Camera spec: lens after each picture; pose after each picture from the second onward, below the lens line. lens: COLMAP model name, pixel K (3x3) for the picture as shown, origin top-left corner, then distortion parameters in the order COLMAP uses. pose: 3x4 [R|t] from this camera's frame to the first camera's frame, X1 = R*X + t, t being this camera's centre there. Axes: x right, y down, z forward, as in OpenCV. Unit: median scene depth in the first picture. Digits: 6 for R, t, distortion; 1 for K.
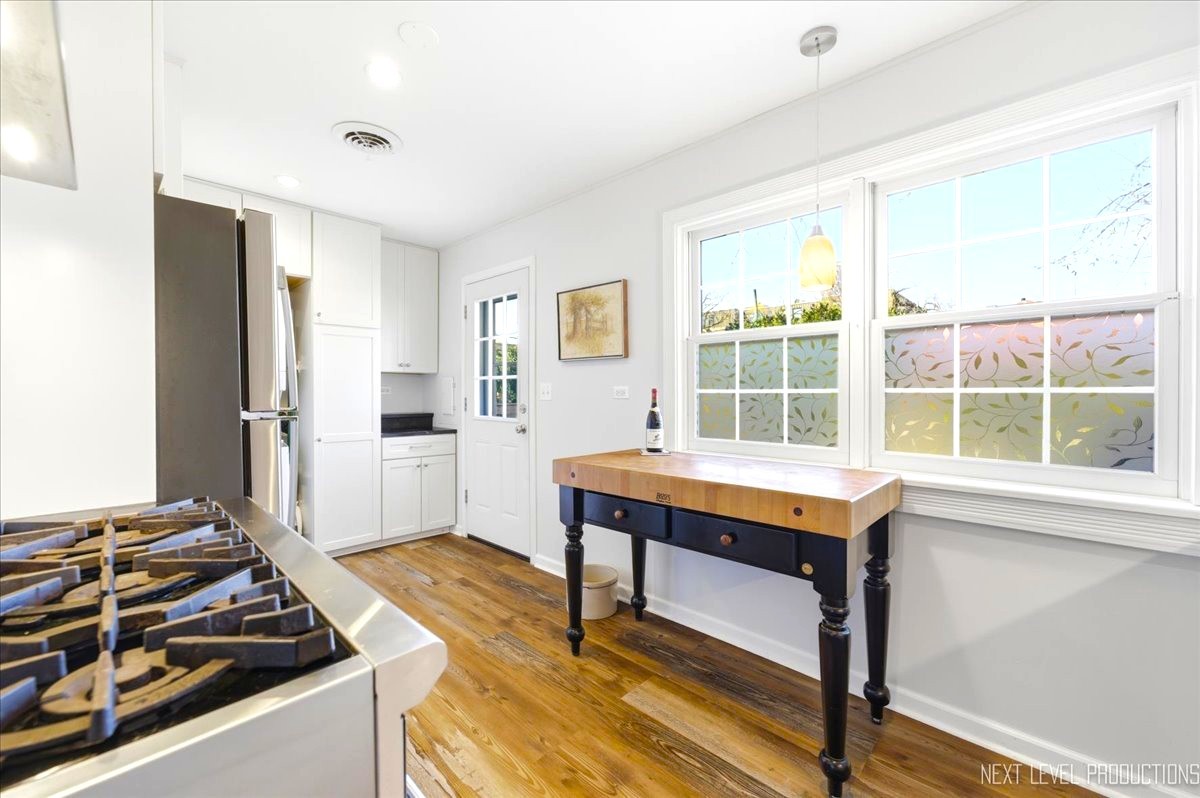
lens RADIAL K [[479.8, 0, 592.9], [0, 479.8, 396.7], [0, 0, 1]] dist [-0.003633, 0.000078]
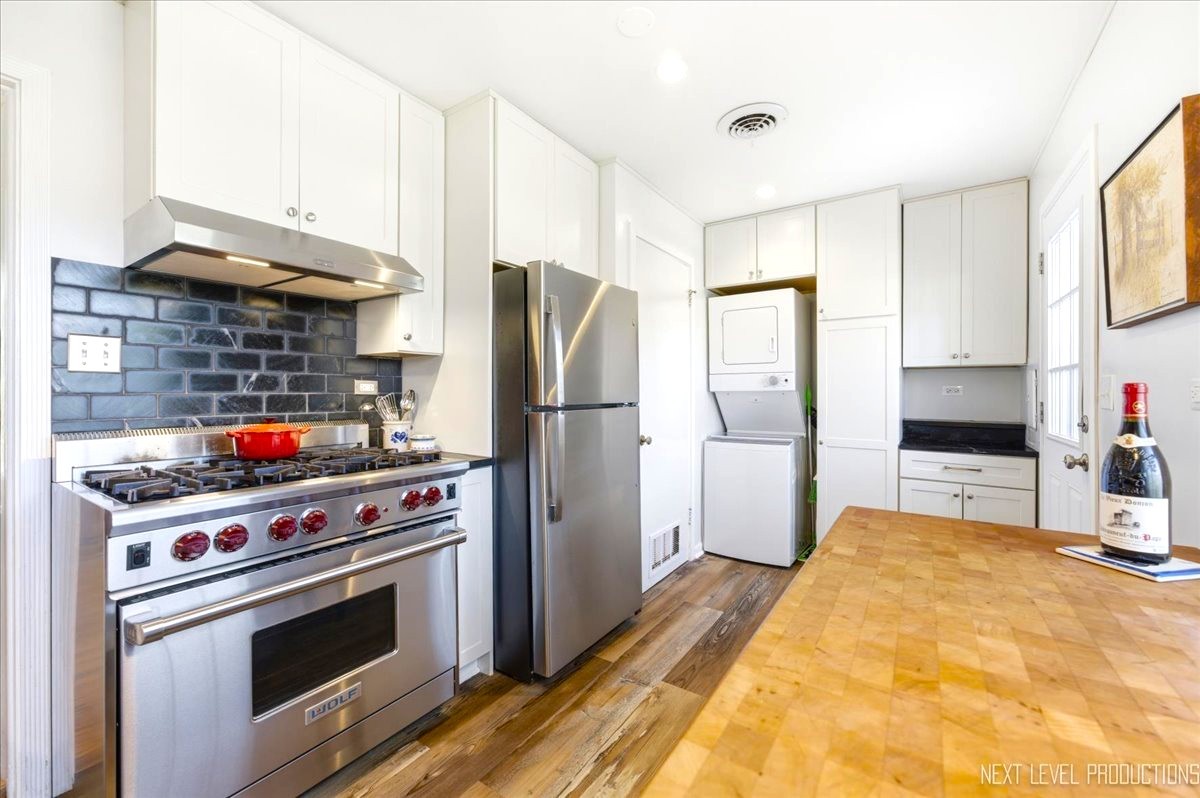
lens RADIAL K [[486.6, 0, 589.3], [0, 486.6, 393.0], [0, 0, 1]] dist [-0.002278, -0.000153]
pose [[0.172675, 0.002207, -0.984976, 0.266011], [-0.010650, 0.999943, 0.000374, -0.003453], [0.984921, 0.010425, 0.172689, 0.339392]]
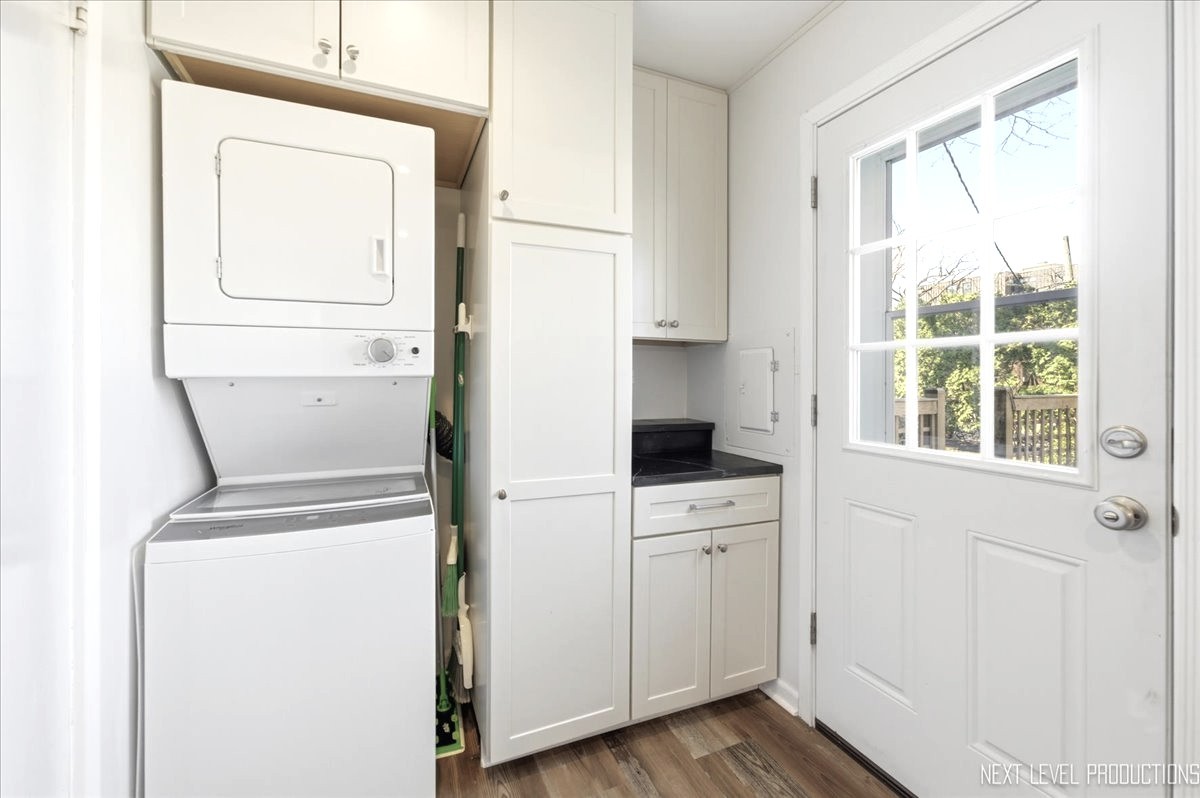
lens RADIAL K [[497.8, 0, 603.7], [0, 497.8, 377.1], [0, 0, 1]] dist [-0.002415, -0.000124]
pose [[0.930825, 0.001098, -0.365464, -0.294483], [-0.006160, 0.999901, -0.012684, -0.006744], [0.365414, 0.014057, 0.930739, 0.559637]]
